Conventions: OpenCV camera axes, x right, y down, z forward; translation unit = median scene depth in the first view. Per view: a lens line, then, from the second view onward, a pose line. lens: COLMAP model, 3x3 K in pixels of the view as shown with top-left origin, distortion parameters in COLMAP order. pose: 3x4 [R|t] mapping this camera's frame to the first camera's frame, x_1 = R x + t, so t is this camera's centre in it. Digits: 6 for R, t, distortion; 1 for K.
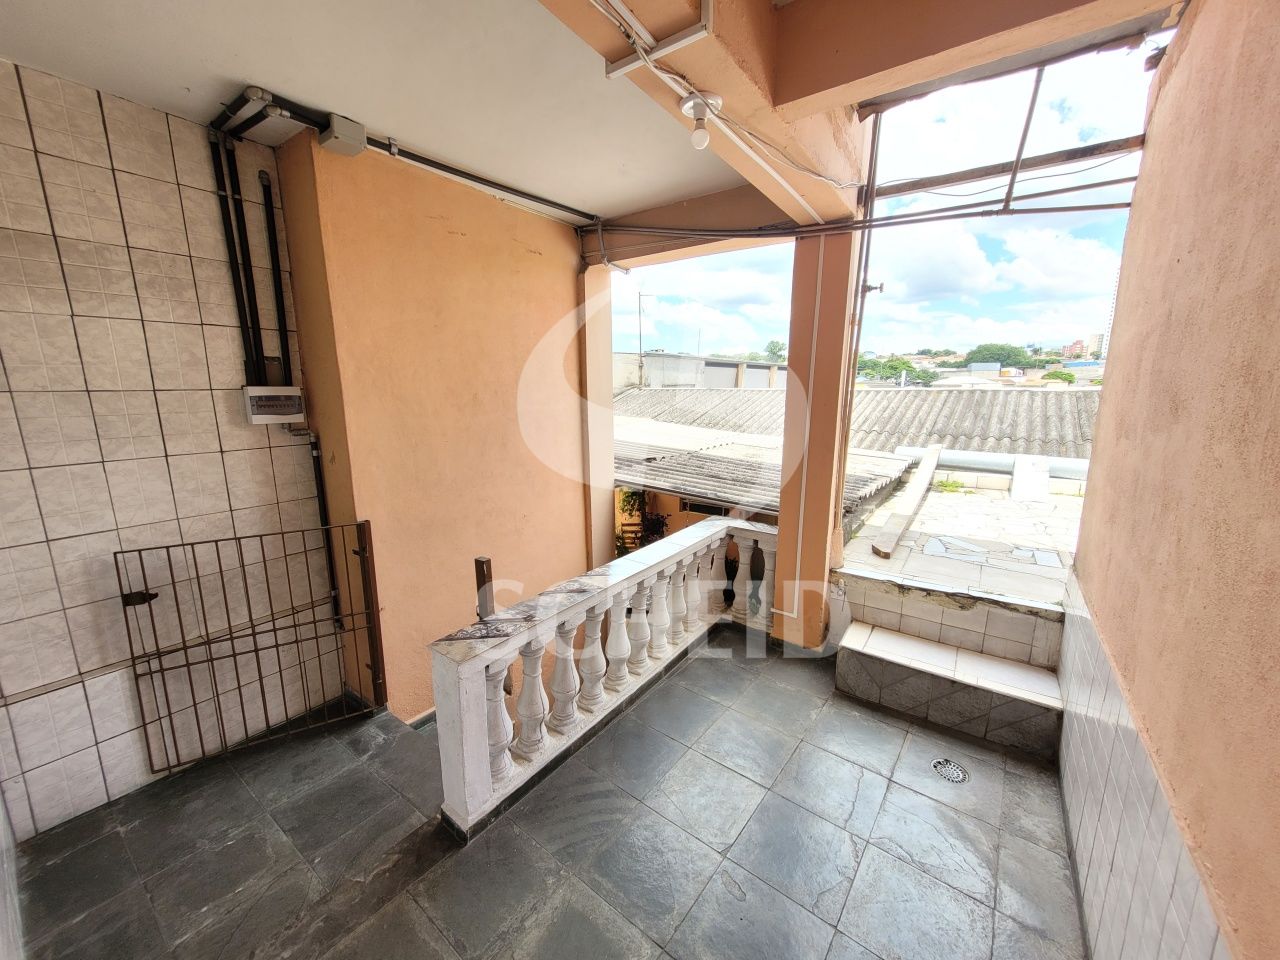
lens RADIAL K [[503.2, 0, 633.6], [0, 503.2, 484.6], [0, 0, 1]] dist [0.014868, -0.005930]
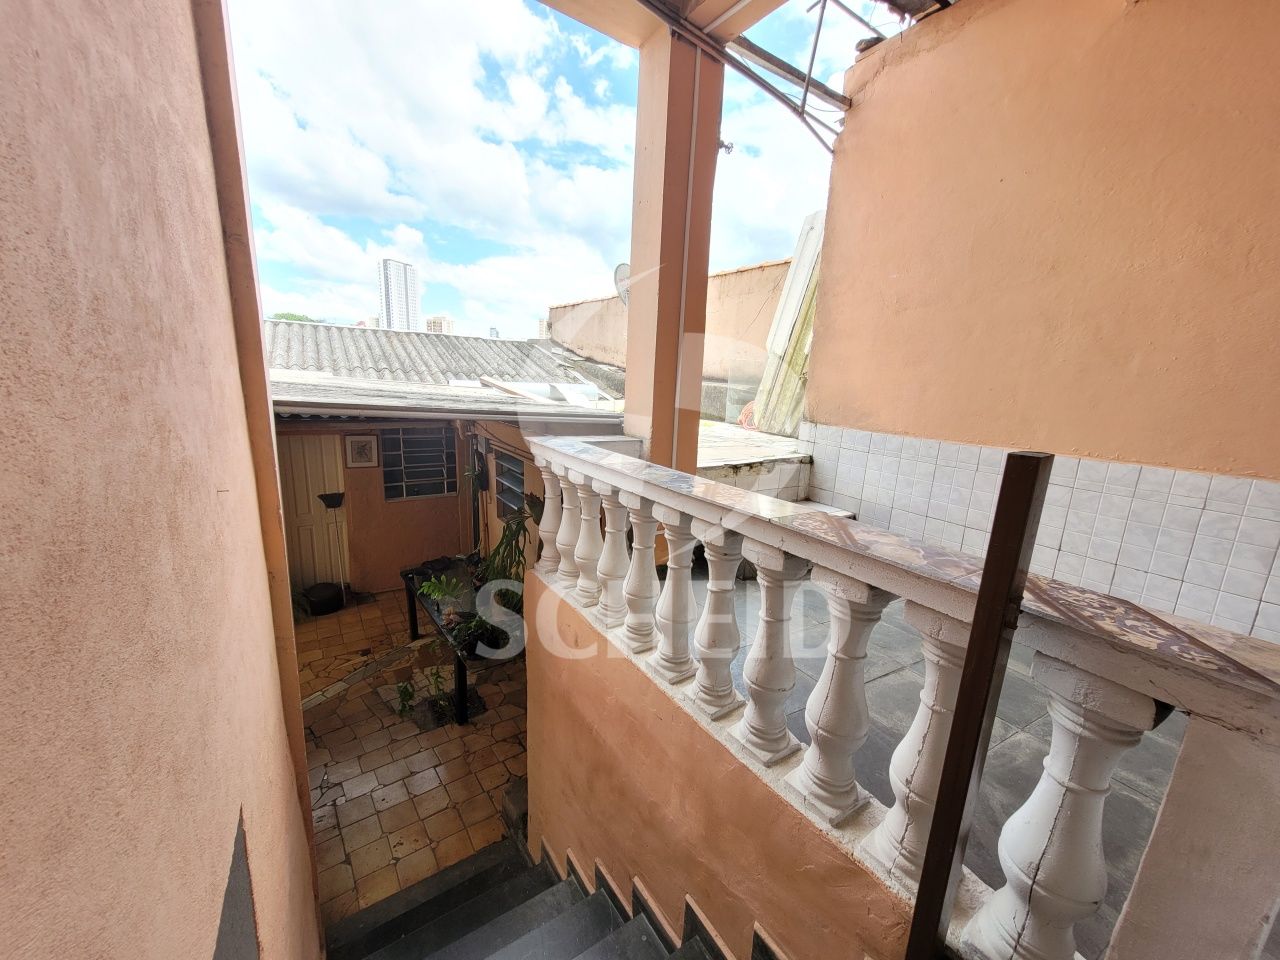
lens RADIAL K [[503.2, 0, 633.6], [0, 503.2, 484.6], [0, 0, 1]] dist [0.014868, -0.005930]
pose [[0.361280, -0.176016, 0.915694, -0.559970], [0.127203, 0.982145, 0.138602, 0.072695], [-0.923740, 0.066405, 0.377219, 0.878203]]
